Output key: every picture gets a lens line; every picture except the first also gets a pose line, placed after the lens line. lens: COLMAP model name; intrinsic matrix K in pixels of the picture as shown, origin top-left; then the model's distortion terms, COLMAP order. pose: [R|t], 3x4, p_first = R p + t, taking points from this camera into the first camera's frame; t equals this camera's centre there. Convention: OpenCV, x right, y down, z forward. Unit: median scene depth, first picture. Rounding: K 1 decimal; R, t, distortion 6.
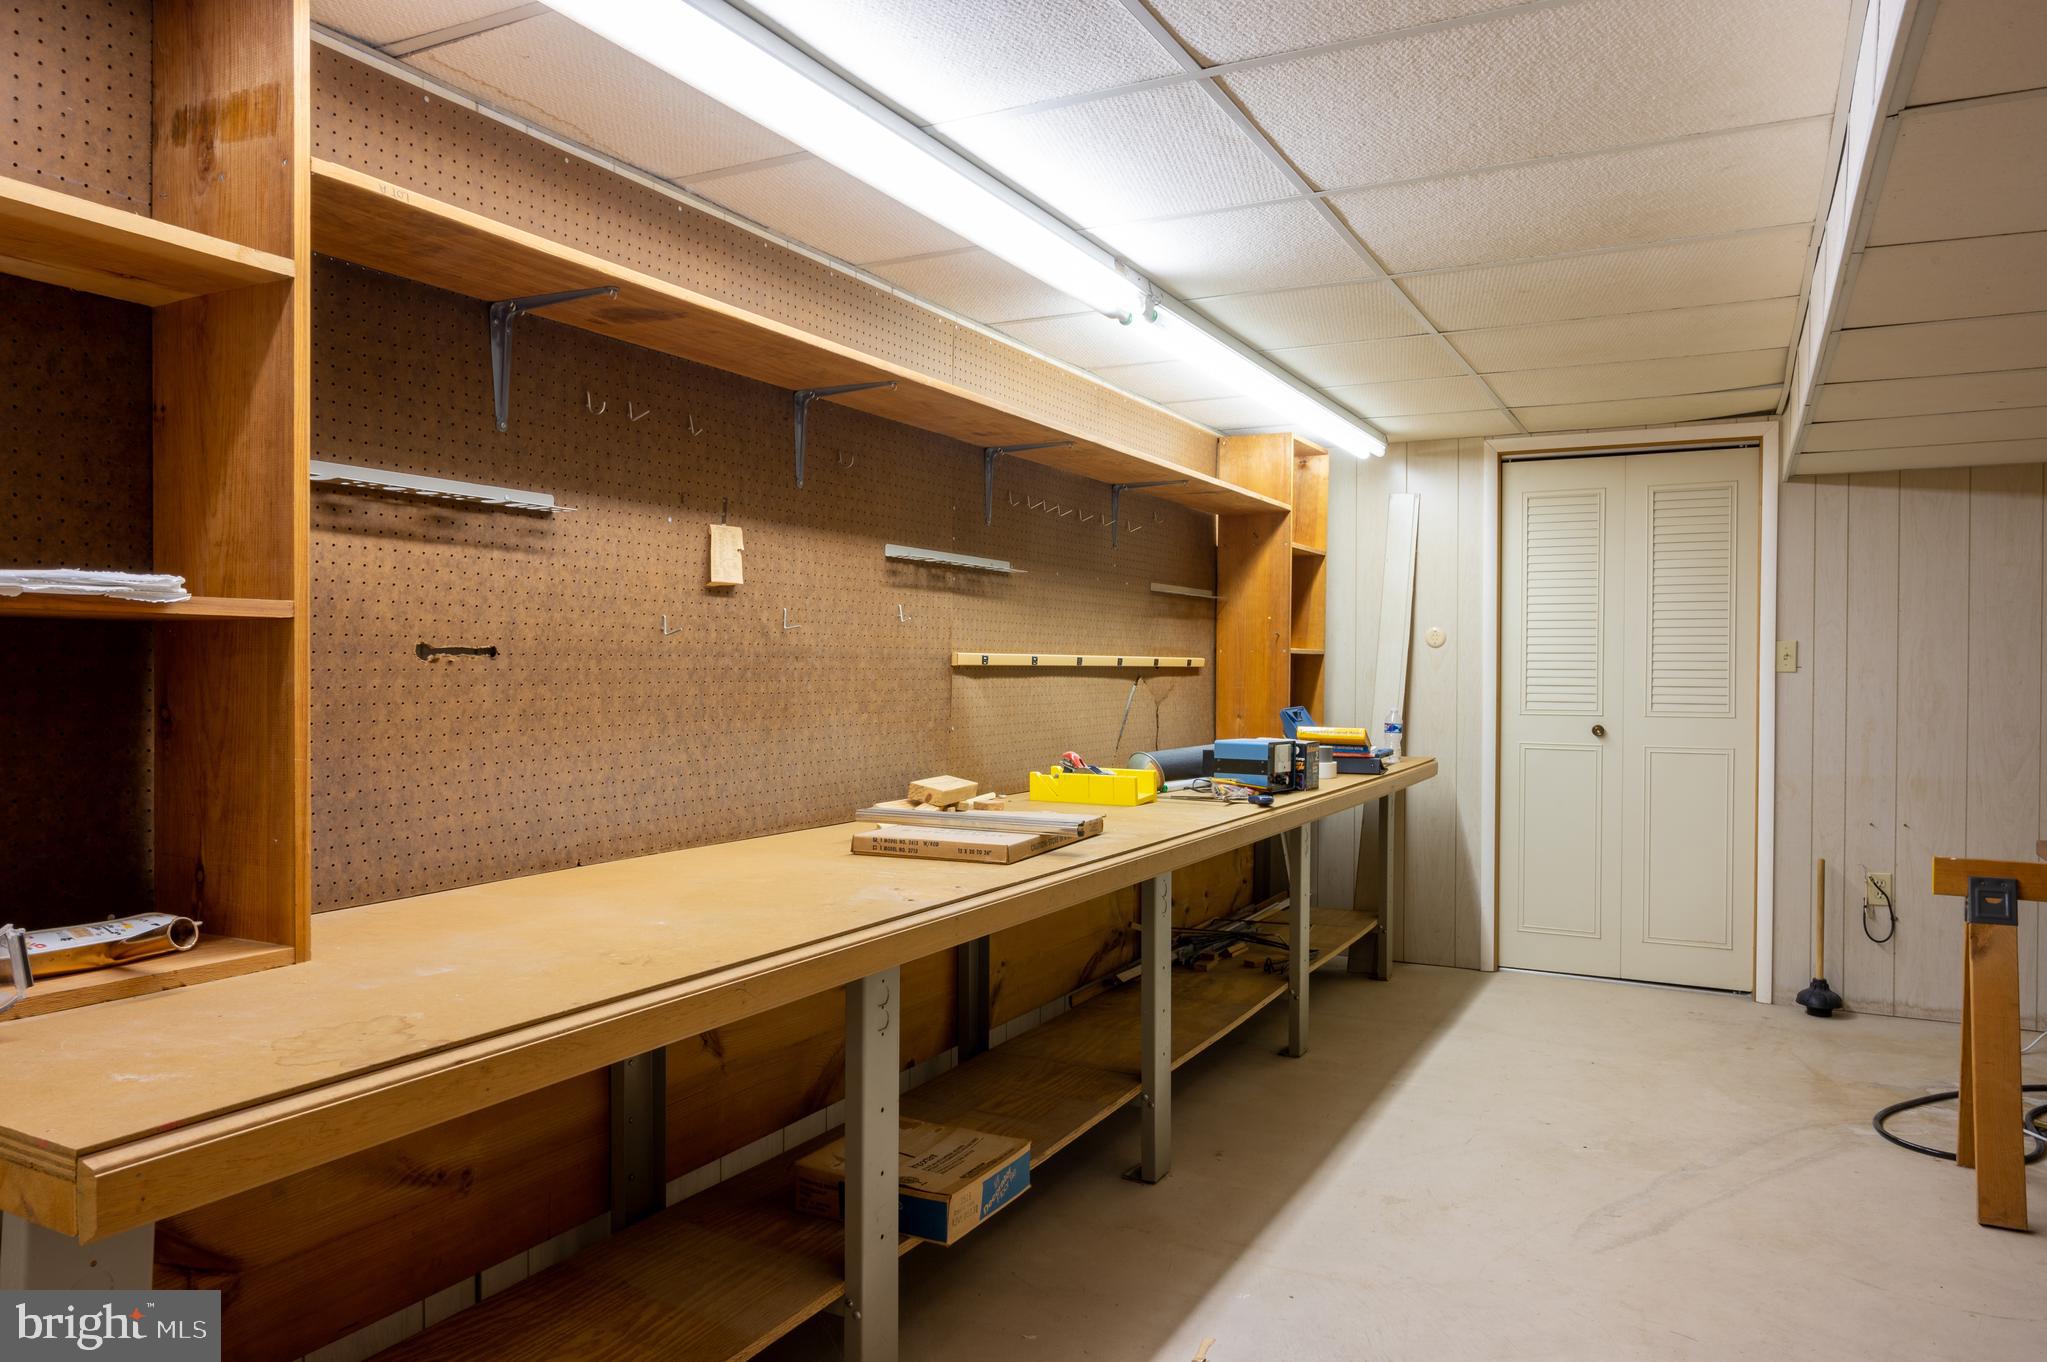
lens RADIAL K [[1377.7, 0, 1019.0], [0, 1377.7, 680.2], [0, 0, 1]] dist [-0.003931, -0.000498]
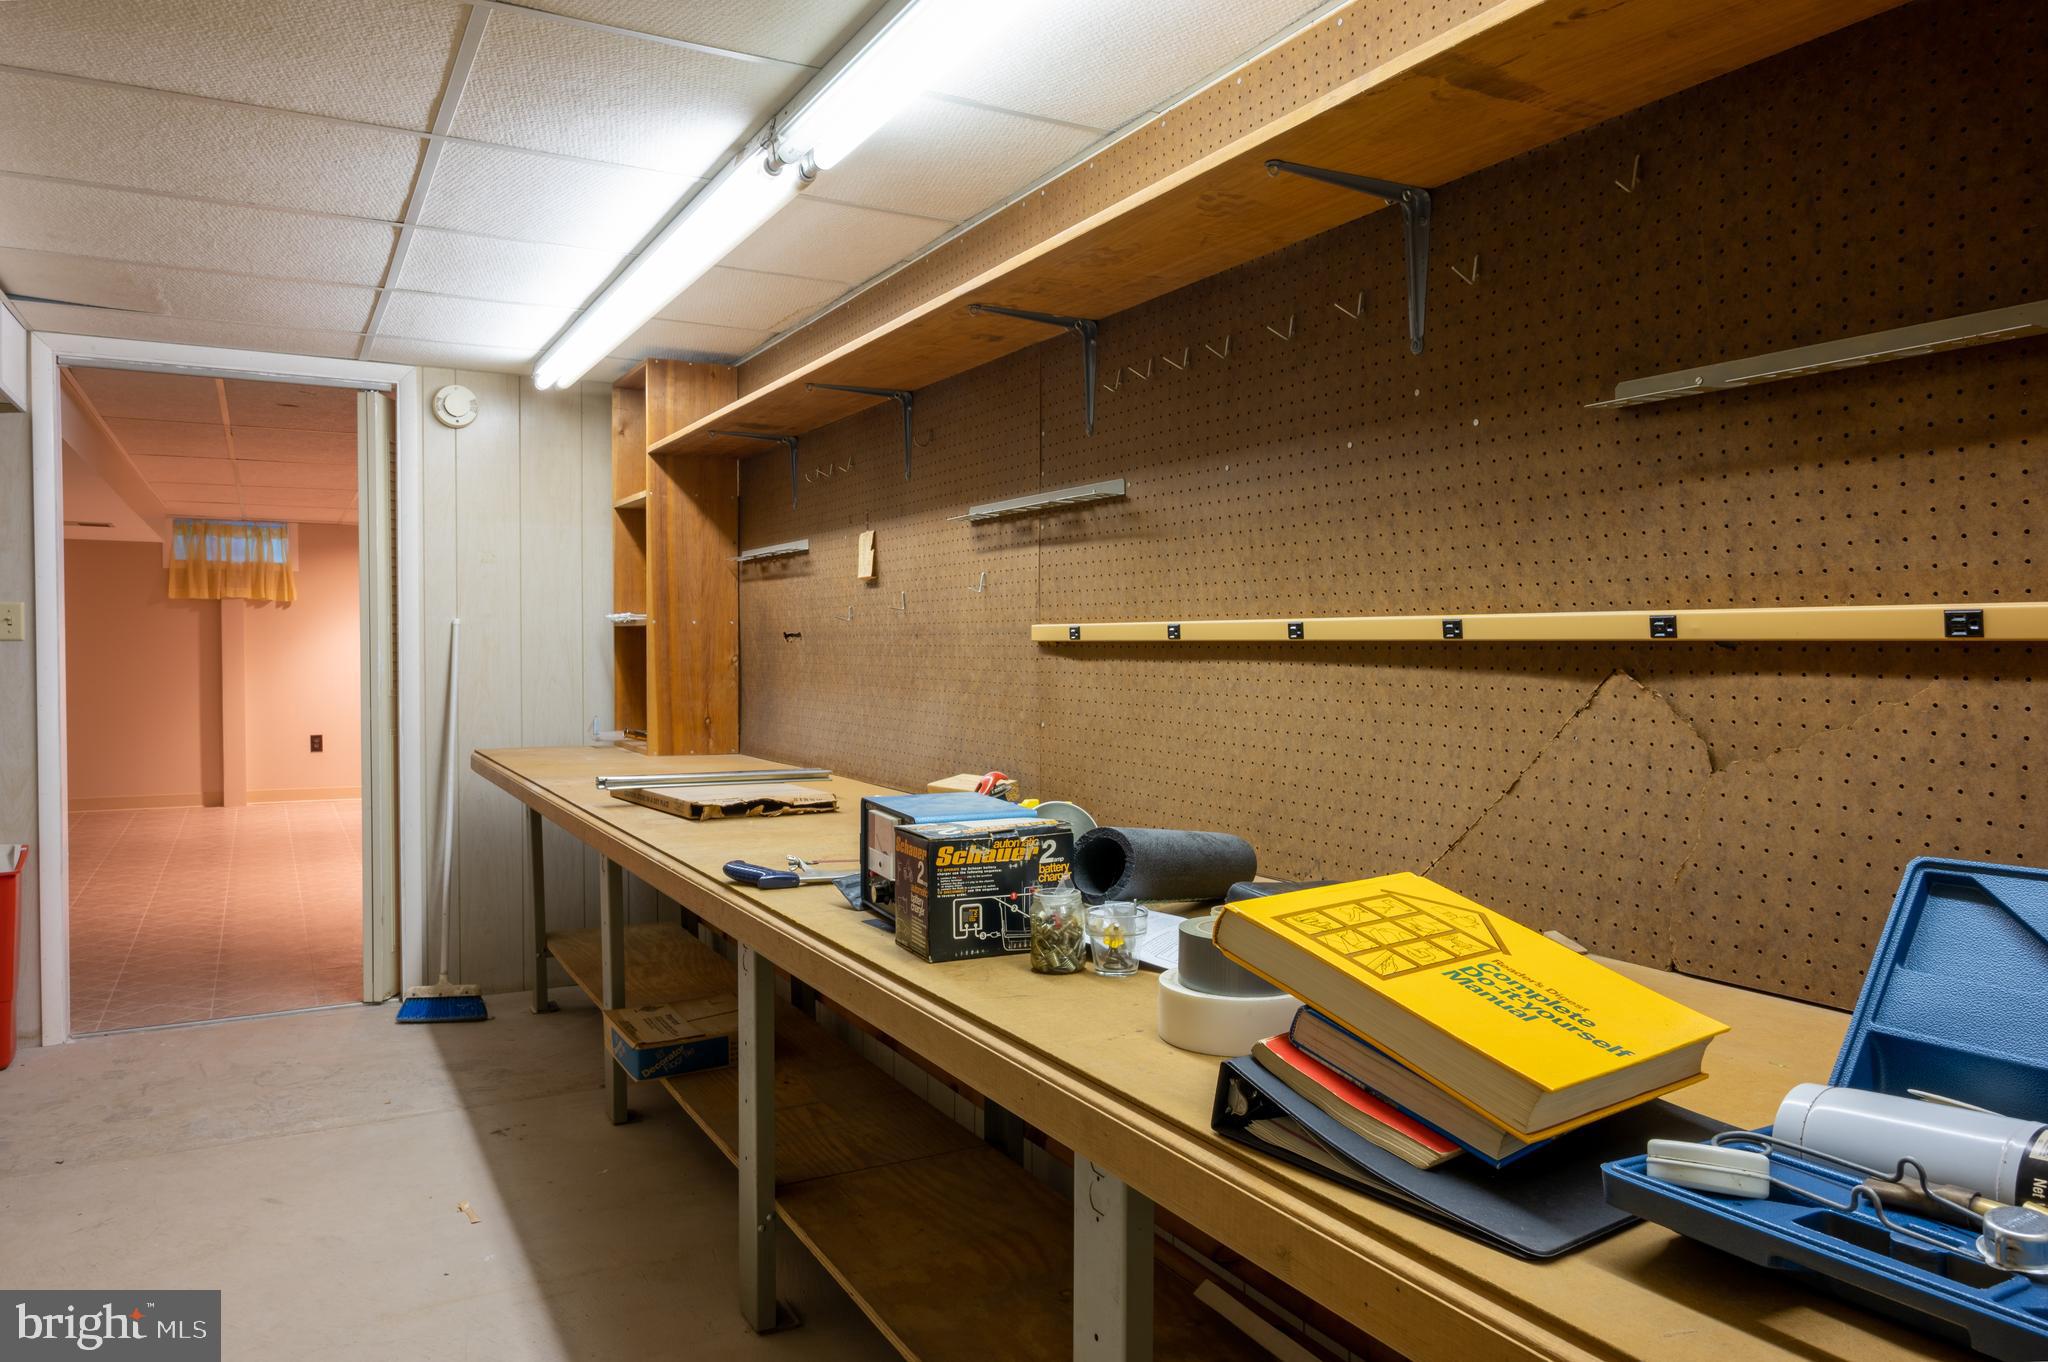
lens RADIAL K [[1378.4, 0, 1019.5], [0, 1378.4, 680.2], [0, 0, 1]] dist [-0.003931, -0.000498]
pose [[-0.551907, 0.016729, -0.833738, 0.619464], [-0.012086, 0.999533, 0.028056, -0.011028], [0.833818, 0.025561, -0.551447, 1.473102]]
